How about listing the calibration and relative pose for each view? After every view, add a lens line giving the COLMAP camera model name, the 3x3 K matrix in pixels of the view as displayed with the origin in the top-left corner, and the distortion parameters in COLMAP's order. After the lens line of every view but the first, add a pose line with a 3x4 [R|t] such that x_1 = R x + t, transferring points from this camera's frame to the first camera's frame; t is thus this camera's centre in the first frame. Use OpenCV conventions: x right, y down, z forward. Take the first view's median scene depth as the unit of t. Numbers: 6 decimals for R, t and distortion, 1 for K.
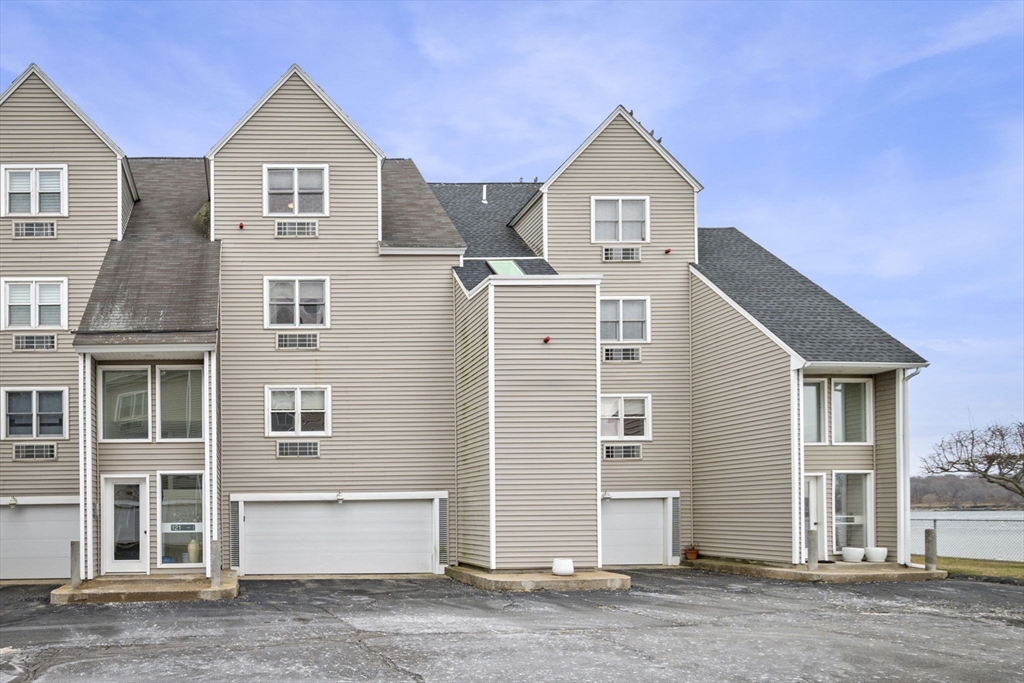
lens RADIAL K [[421.3, 0, 513.6], [0, 421.3, 344.0], [0, 0, 1]] dist [-0.001353, -0.002081]
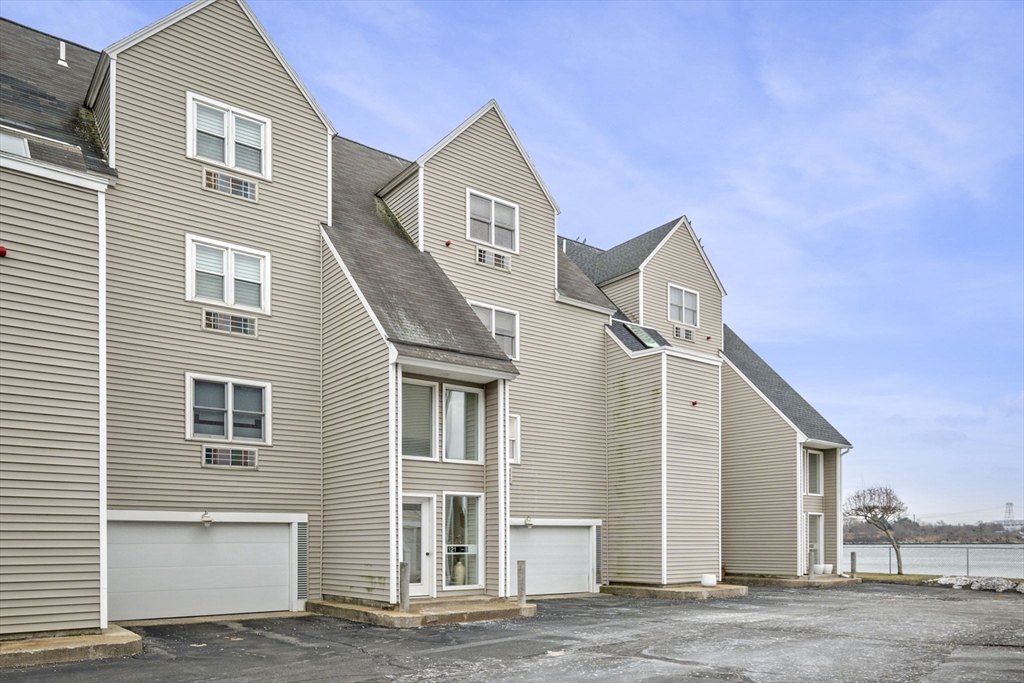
lens RADIAL K [[445.4, 0, 512.3], [0, 445.4, 338.2], [0, 0, 1]] dist [-0.007763, -0.001365]
pose [[0.900048, 0.189726, 0.392324, -0.957639], [-0.169241, 0.981770, -0.086516, 0.006678], [-0.401587, 0.011471, 0.915749, -0.030044]]
